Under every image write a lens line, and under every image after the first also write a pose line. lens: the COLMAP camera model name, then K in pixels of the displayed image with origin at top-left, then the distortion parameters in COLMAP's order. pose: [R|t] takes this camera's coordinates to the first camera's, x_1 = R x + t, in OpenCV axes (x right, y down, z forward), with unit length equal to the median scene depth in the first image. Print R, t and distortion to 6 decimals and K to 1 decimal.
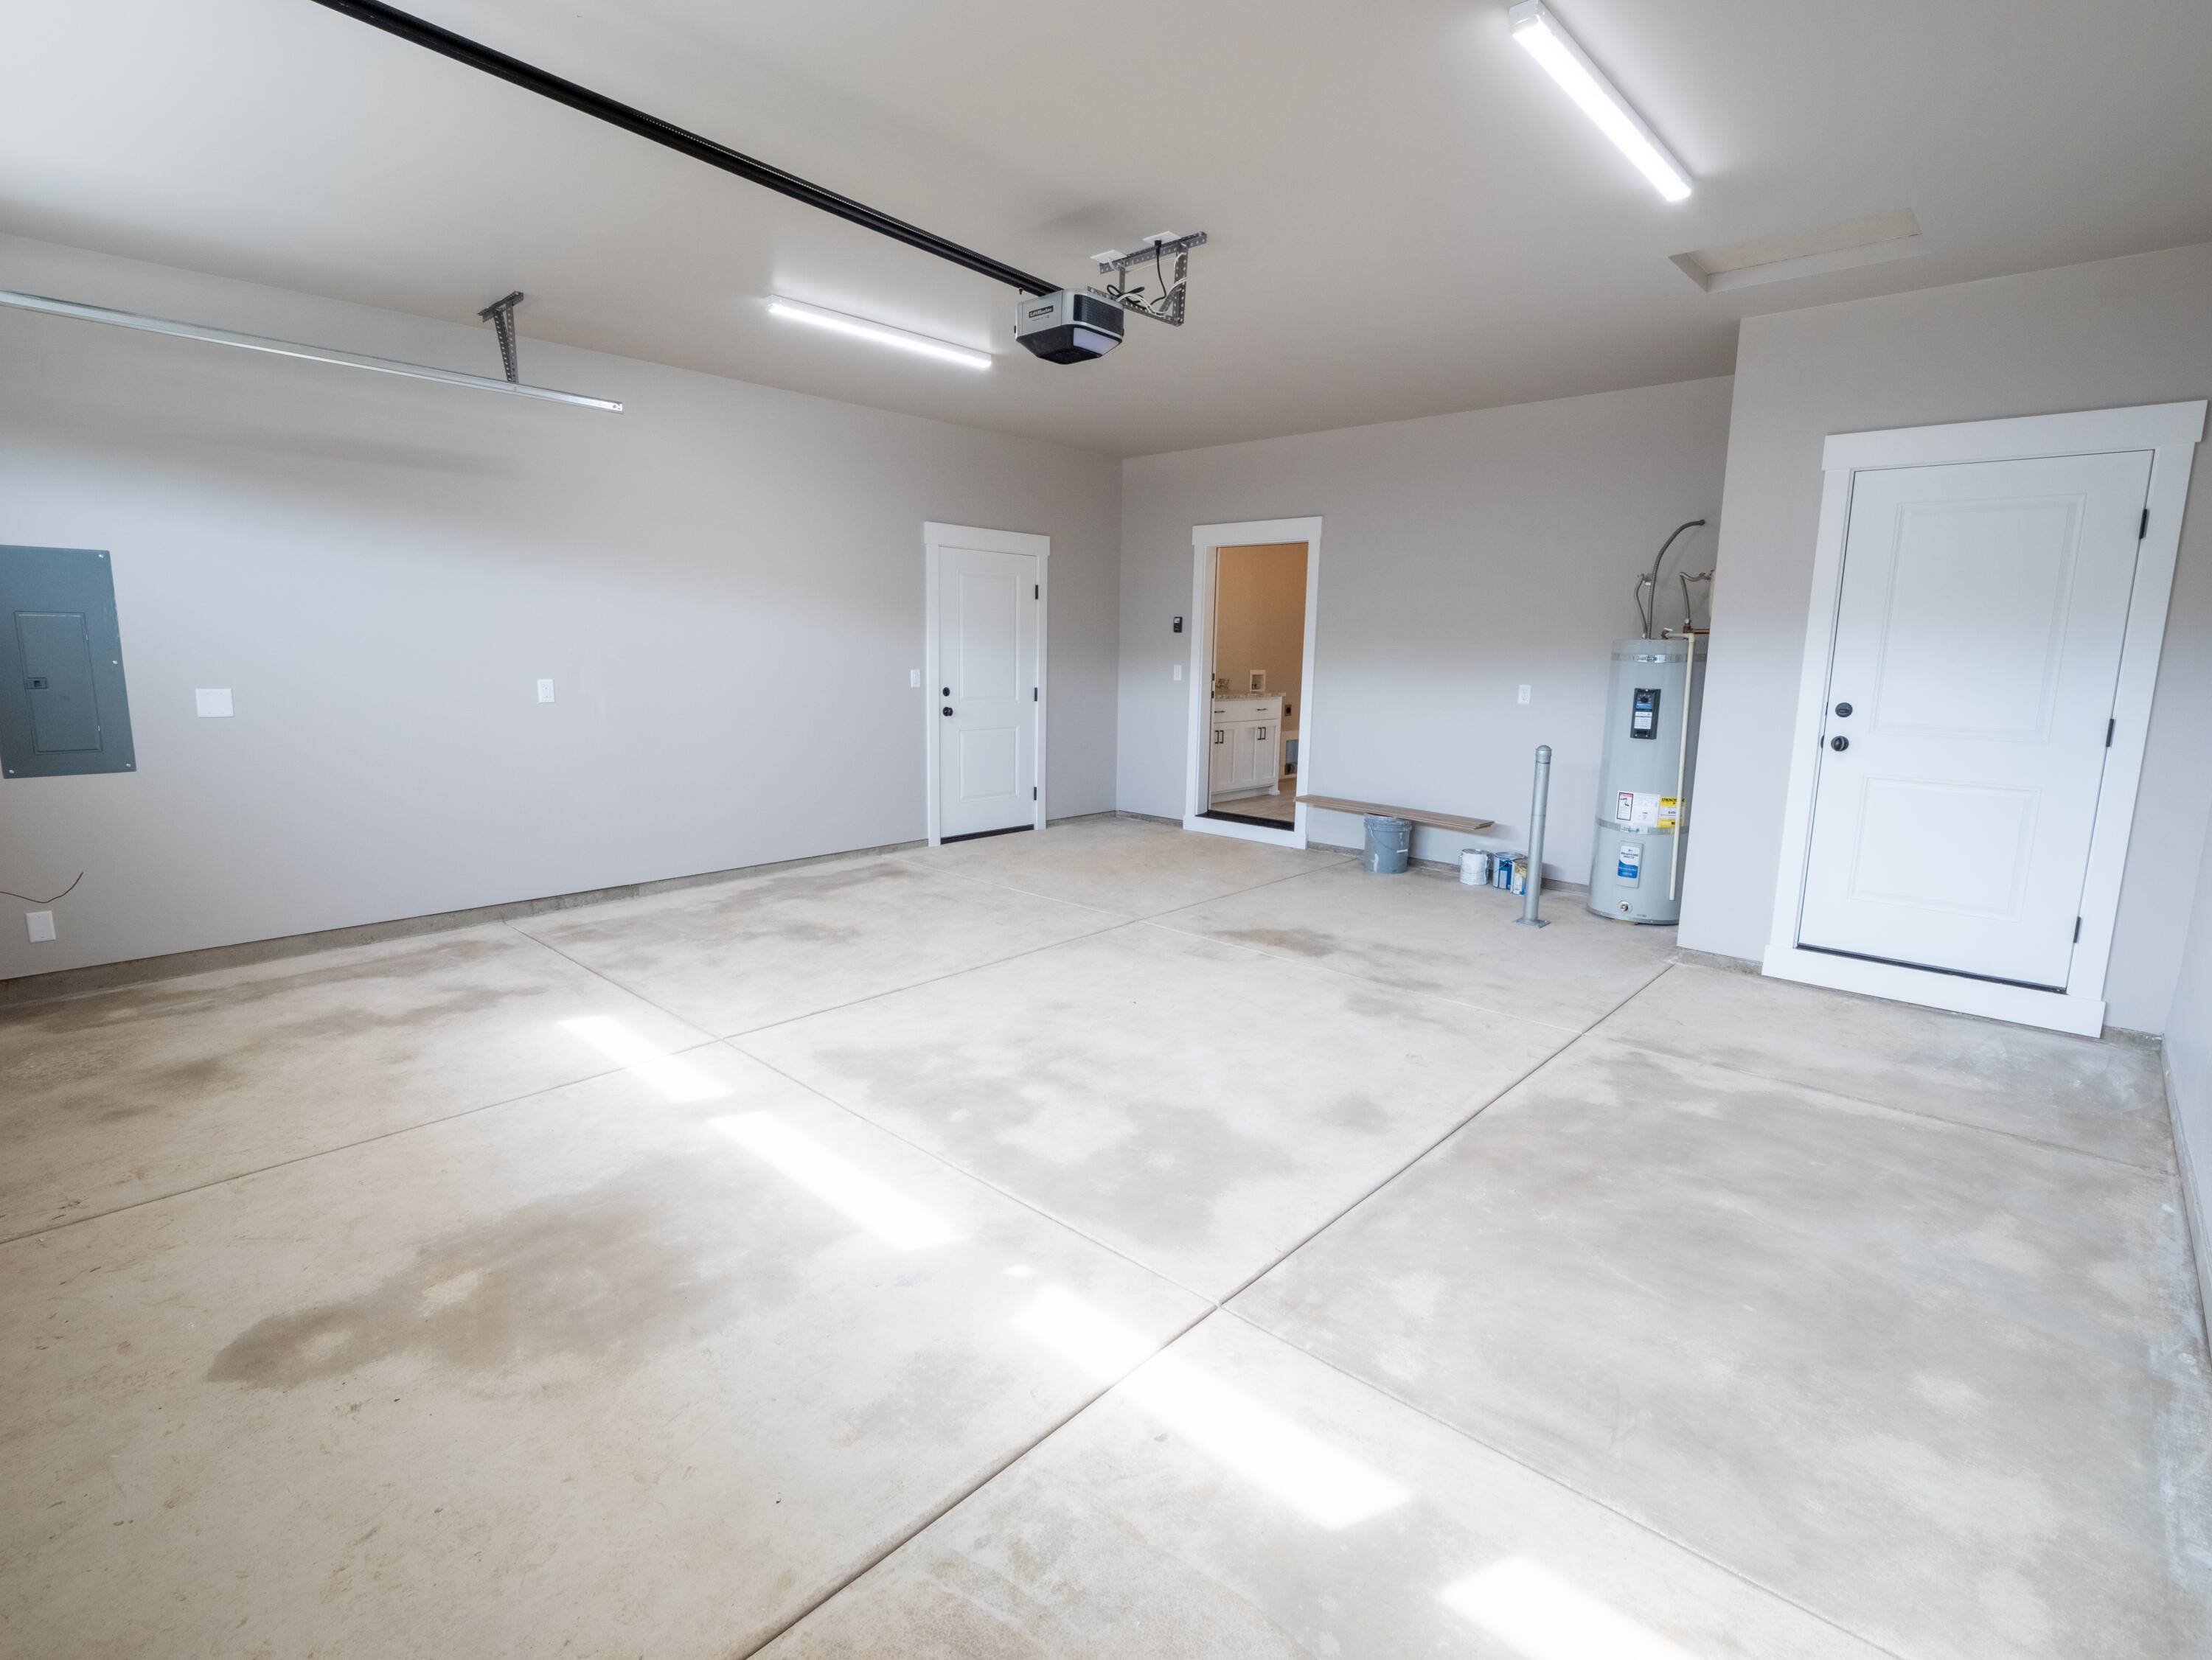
lens RADIAL K [[1069.0, 0, 1102.5], [0, 1069.0, 822.8], [0, 0, 1]] dist [-0.012788, -0.001361]
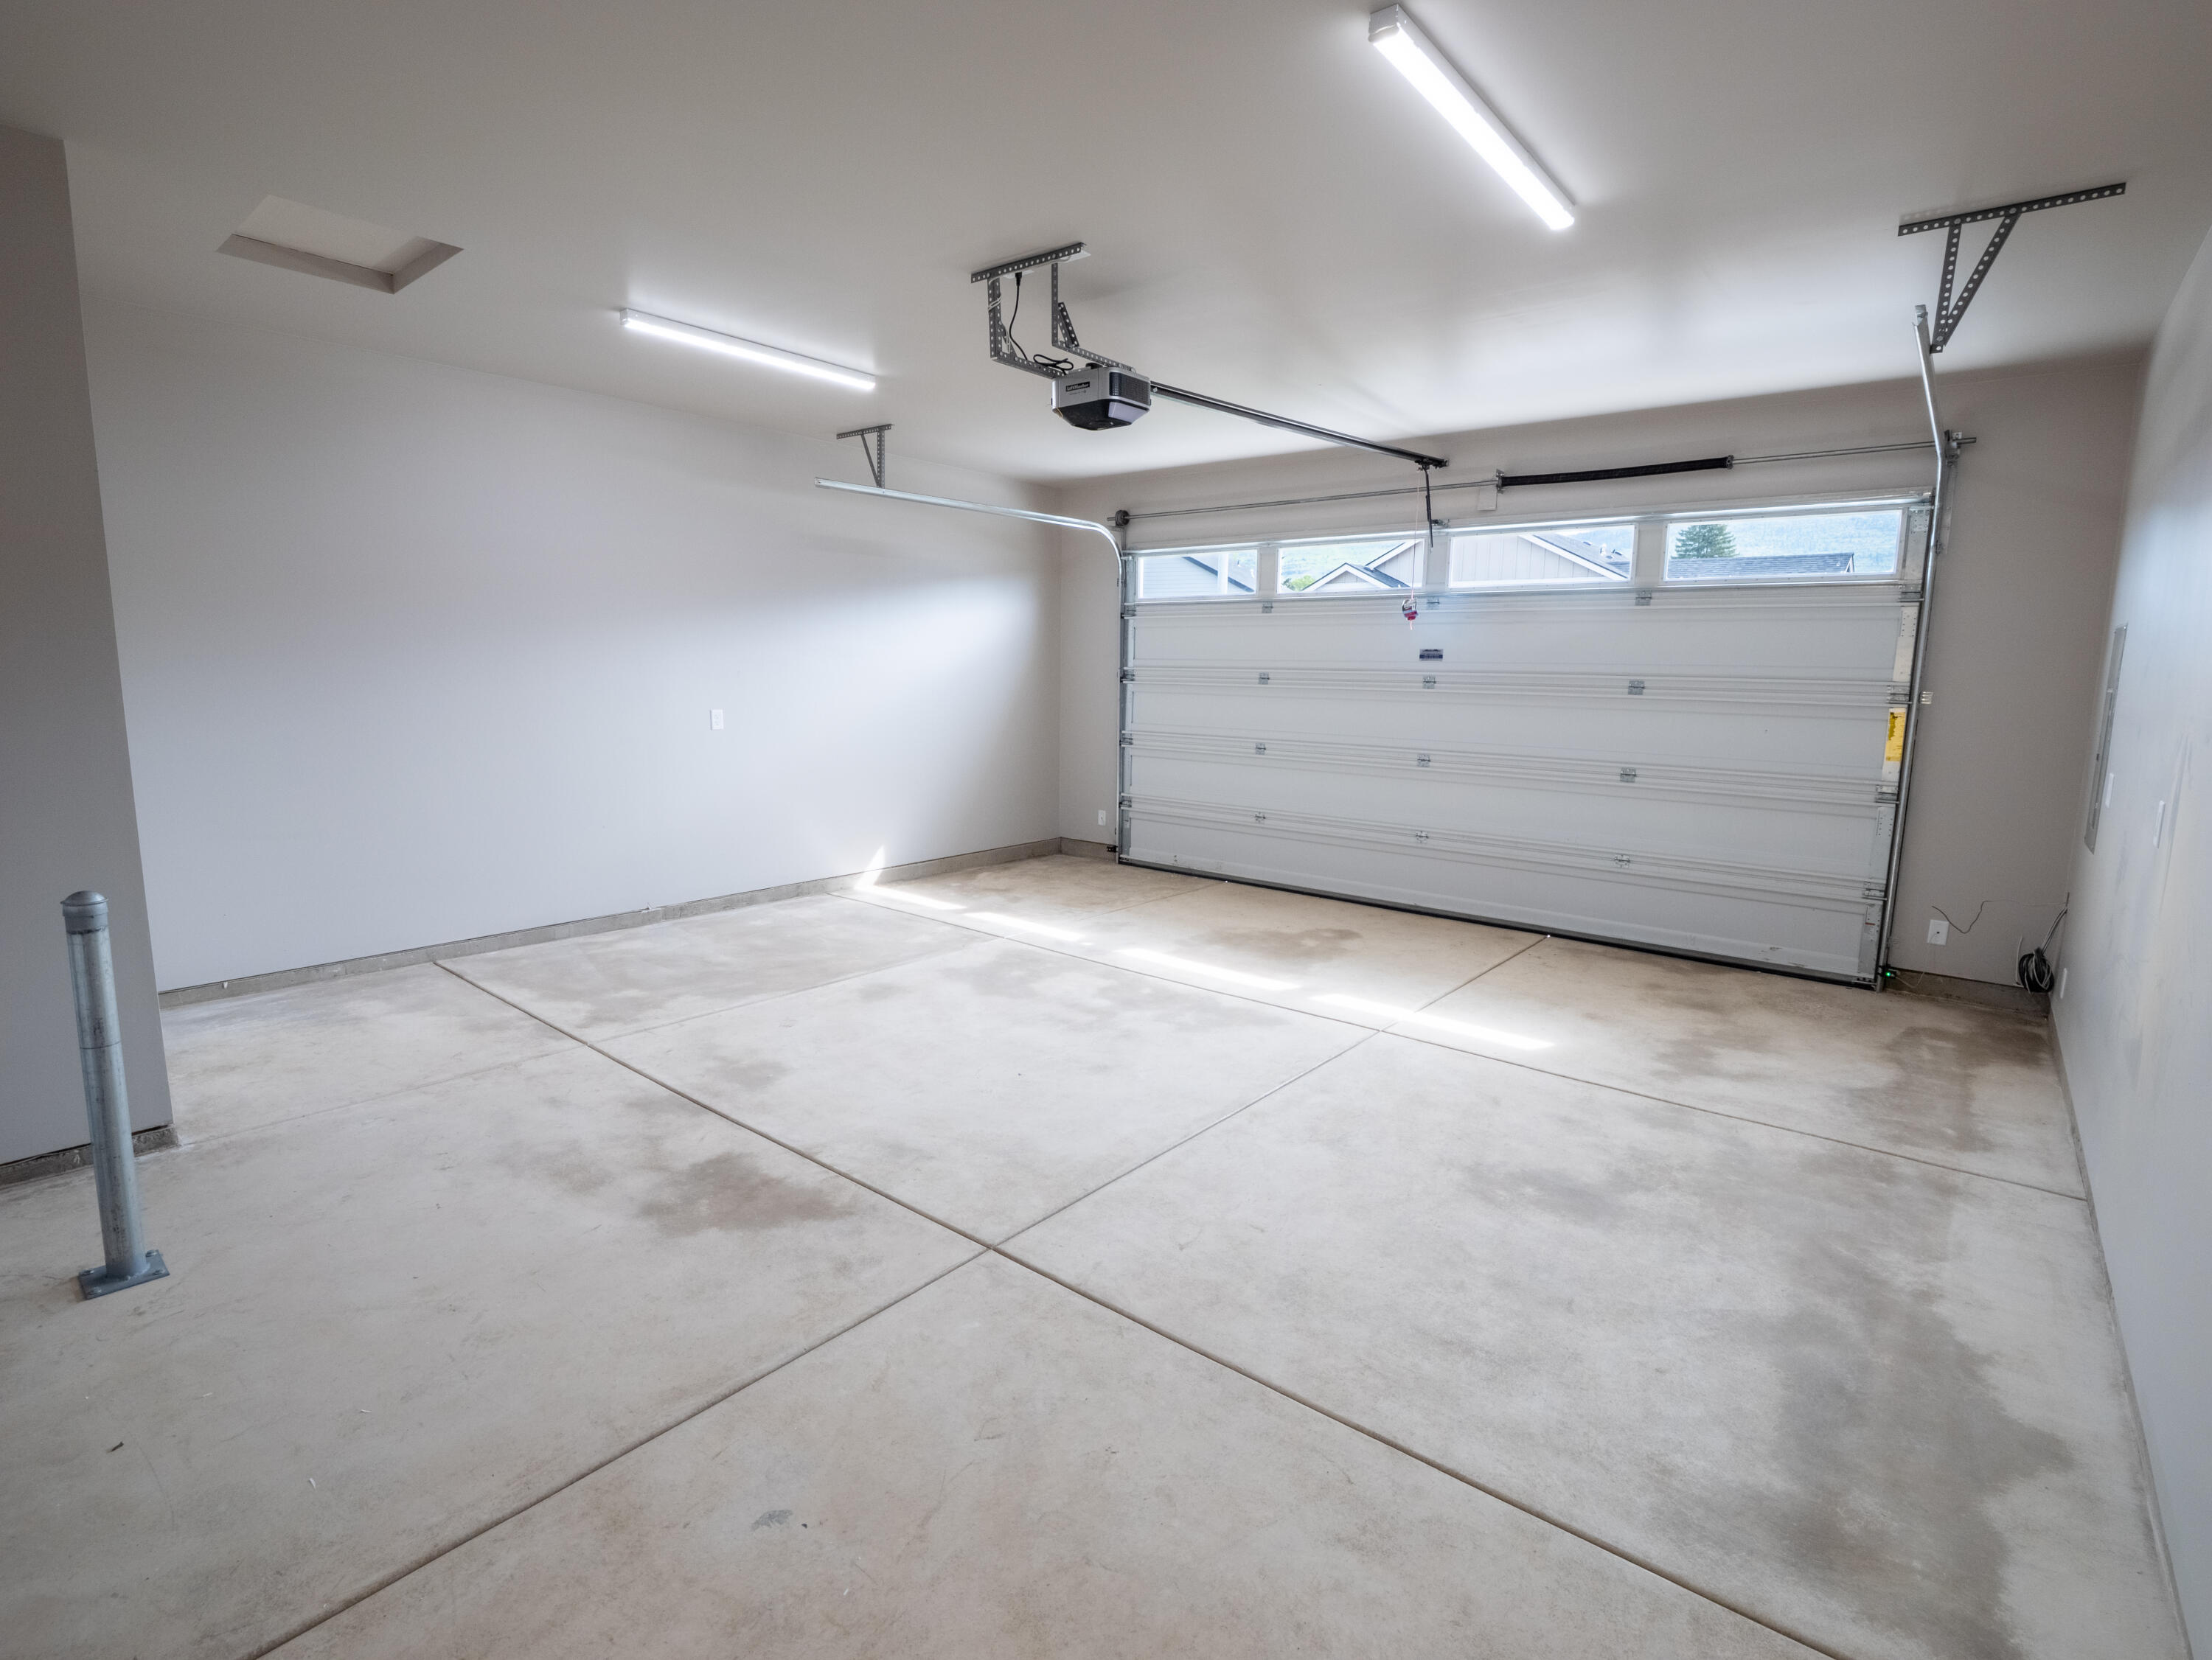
lens RADIAL K [[1069.0, 0, 1102.5], [0, 1069.0, 822.8], [0, 0, 1]] dist [-0.012788, -0.001361]
pose [[-0.997823, -0.025063, -0.061007, 0.023040], [-0.042595, 0.951099, 0.305935, -0.358342], [0.050356, 0.307867, -0.950096, 2.026746]]
